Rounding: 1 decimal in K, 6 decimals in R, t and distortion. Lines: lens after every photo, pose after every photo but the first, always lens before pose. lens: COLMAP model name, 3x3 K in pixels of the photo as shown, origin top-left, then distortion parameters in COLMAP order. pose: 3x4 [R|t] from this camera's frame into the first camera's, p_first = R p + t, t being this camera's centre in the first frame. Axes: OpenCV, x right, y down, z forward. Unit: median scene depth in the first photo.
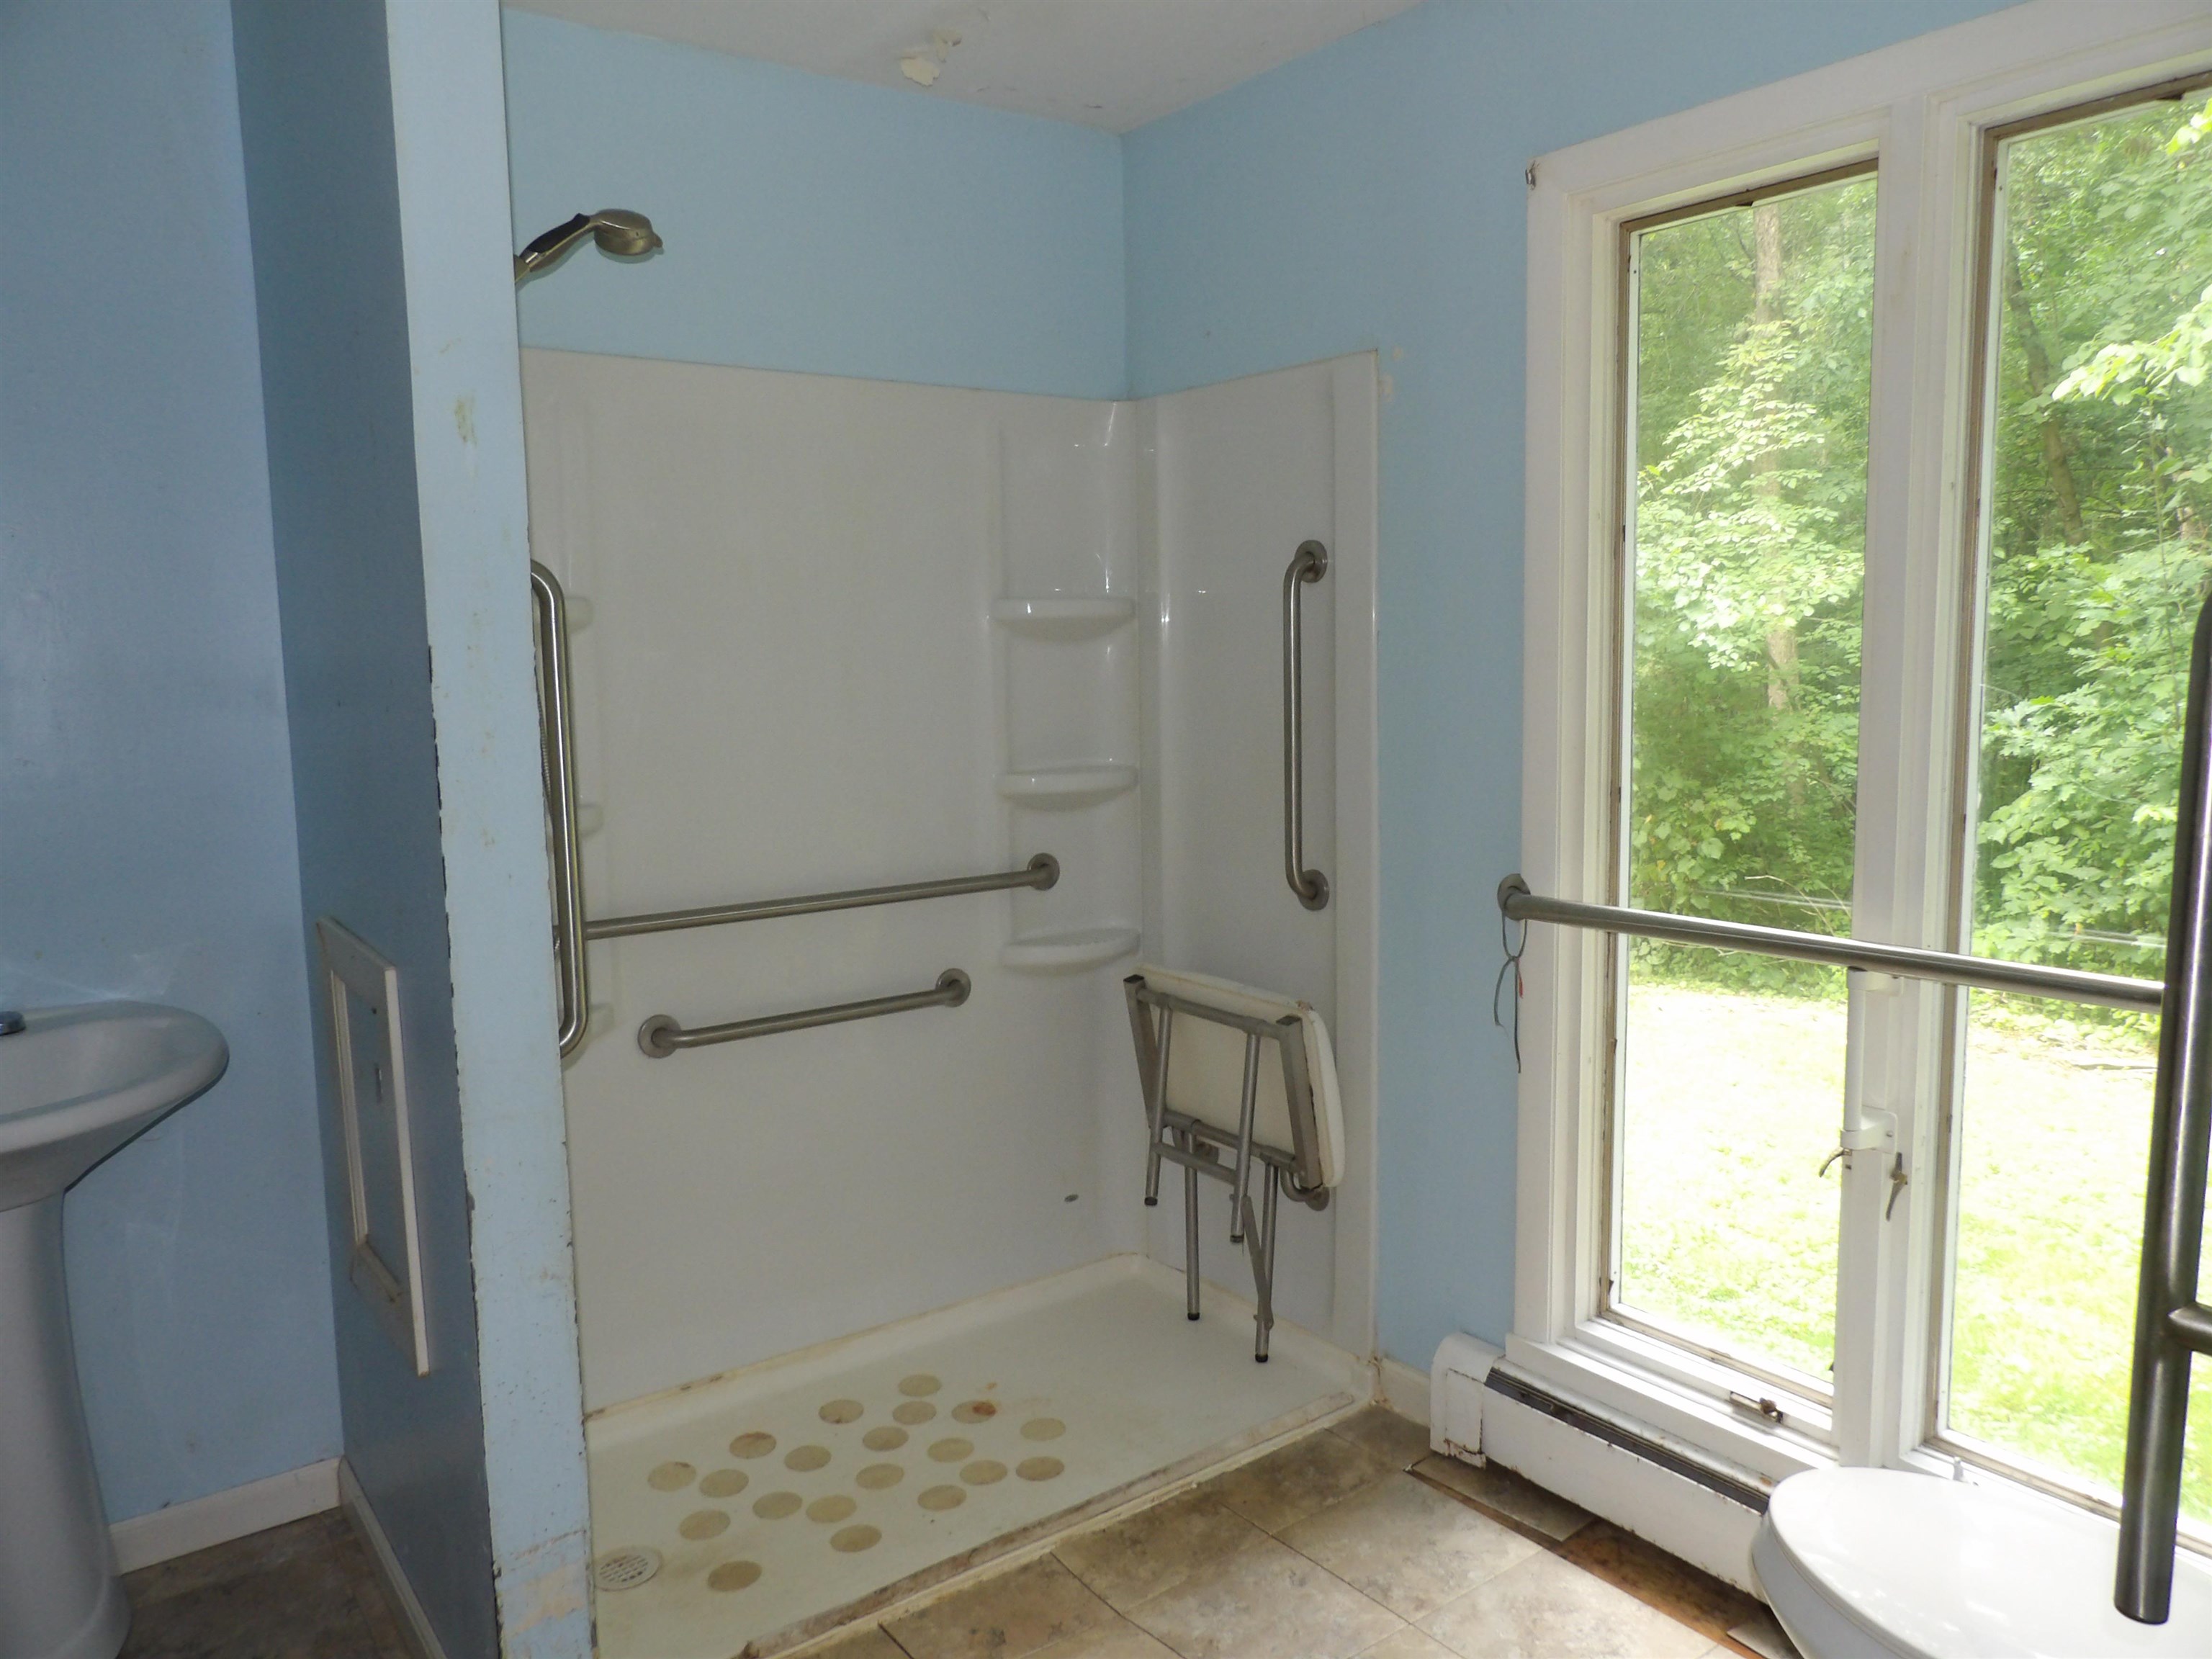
lens RADIAL K [[1585.1, 0, 1099.9], [0, 1585.1, 838.9], [0, 0, 1]] dist [-0.040340, 0.050941]
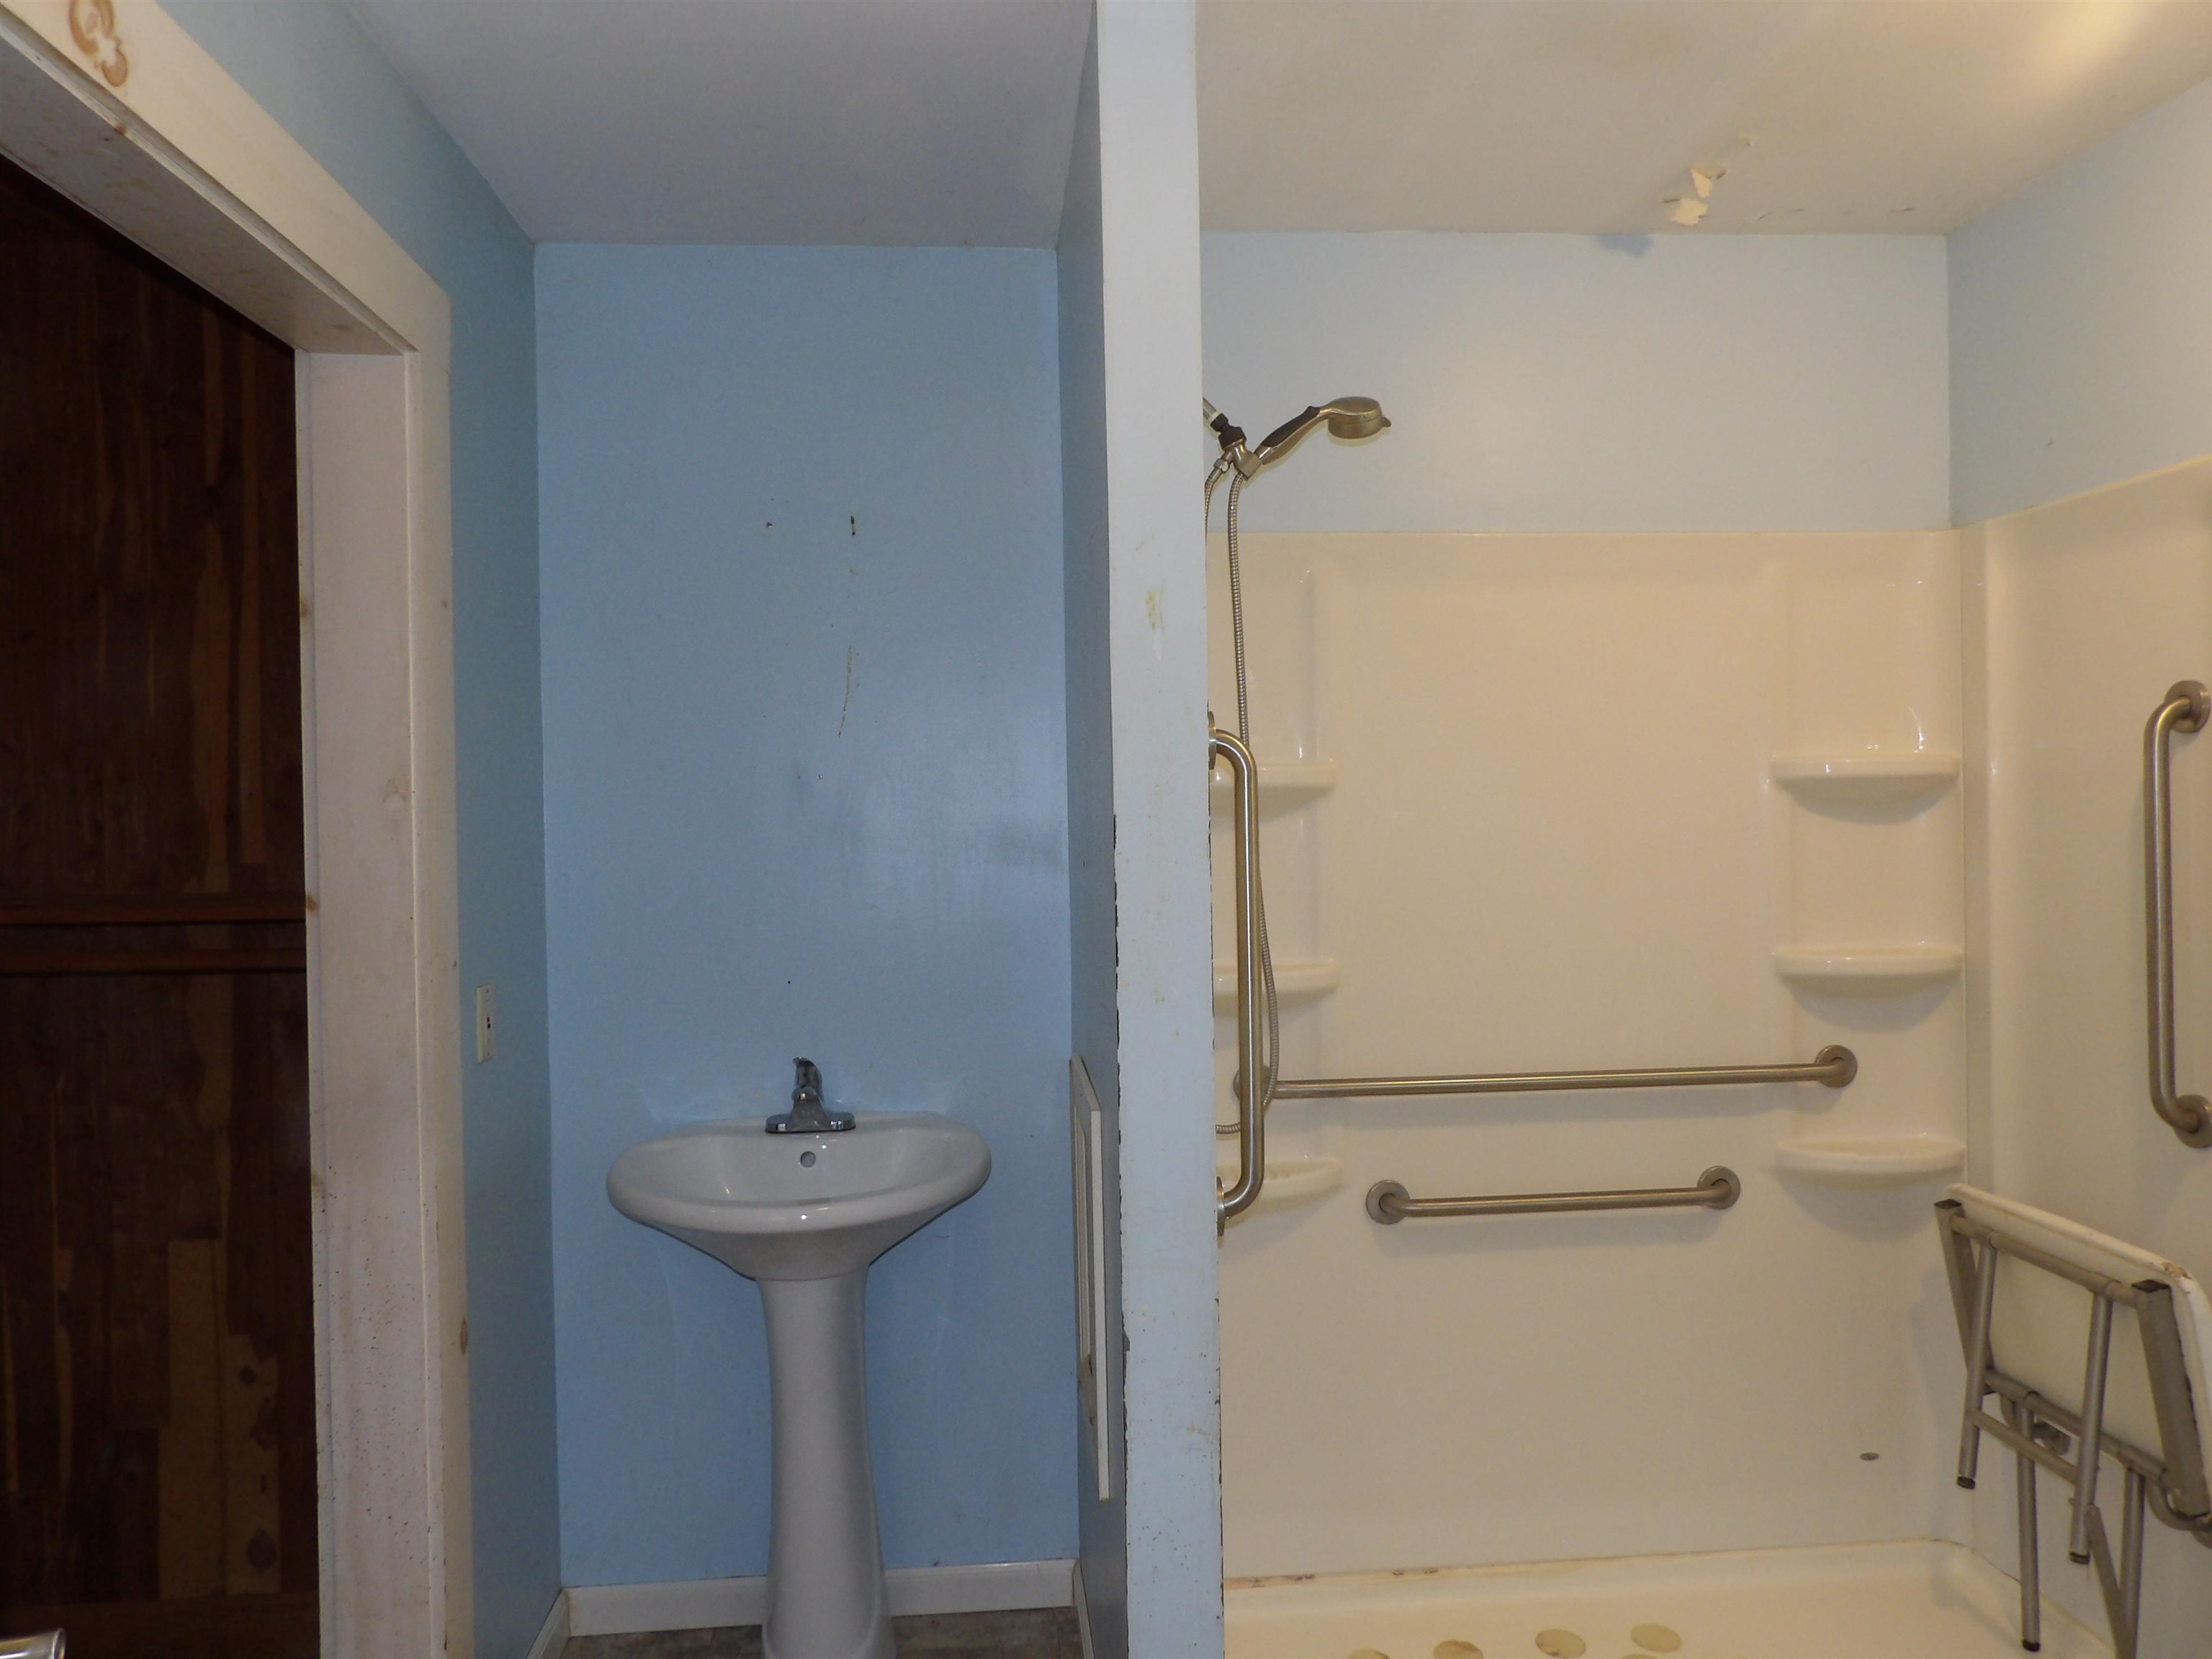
lens RADIAL K [[1585.1, 0, 1114.3], [0, 1585.1, 830.2], [0, 0, 1]] dist [-0.040340, 0.050941]
pose [[0.848880, 0.009554, -0.528499, 0.093085], [-0.062607, 0.994616, -0.082579, -0.013582], [0.524865, 0.103187, 0.844908, 0.048329]]
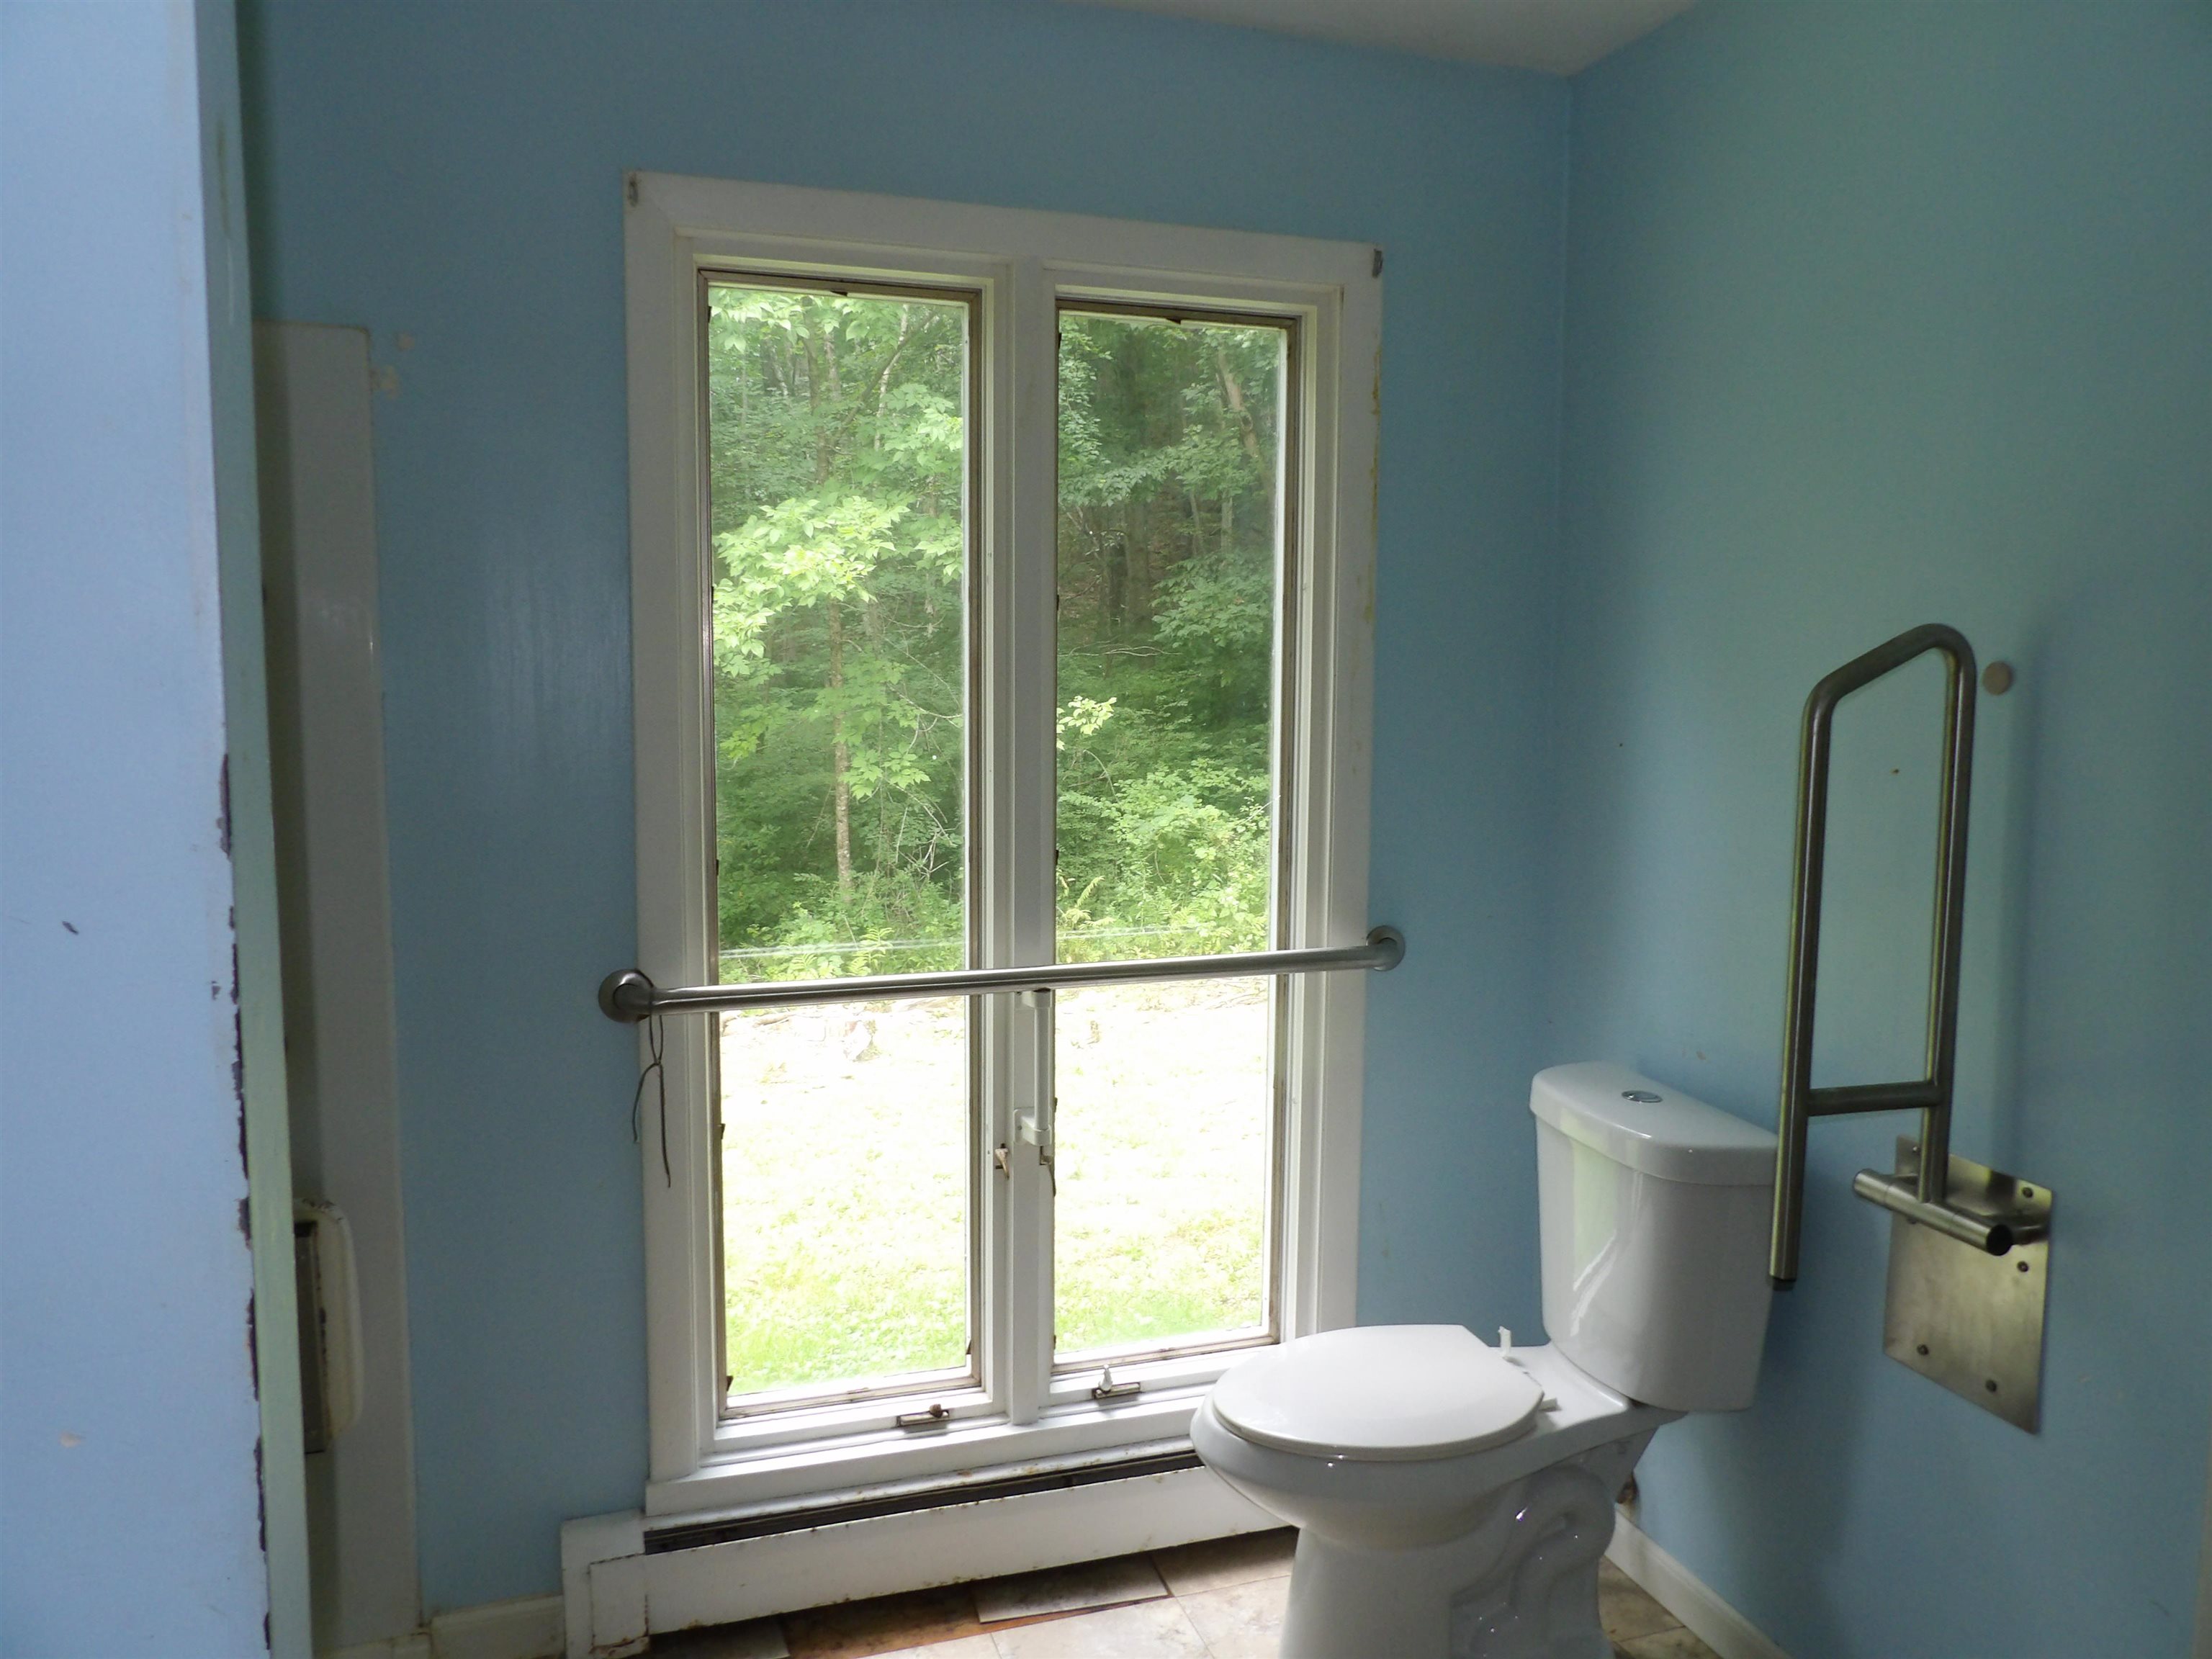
lens RADIAL K [[1585.1, 0, 1107.9], [0, 1585.1, 836.3], [0, 0, 1]] dist [-0.040340, 0.050941]
pose [[0.309239, -0.082749, 0.947377, -0.458158], [0.107123, 0.992898, 0.051758, -0.065392], [-0.944932, 0.085481, 0.315907, 0.435348]]
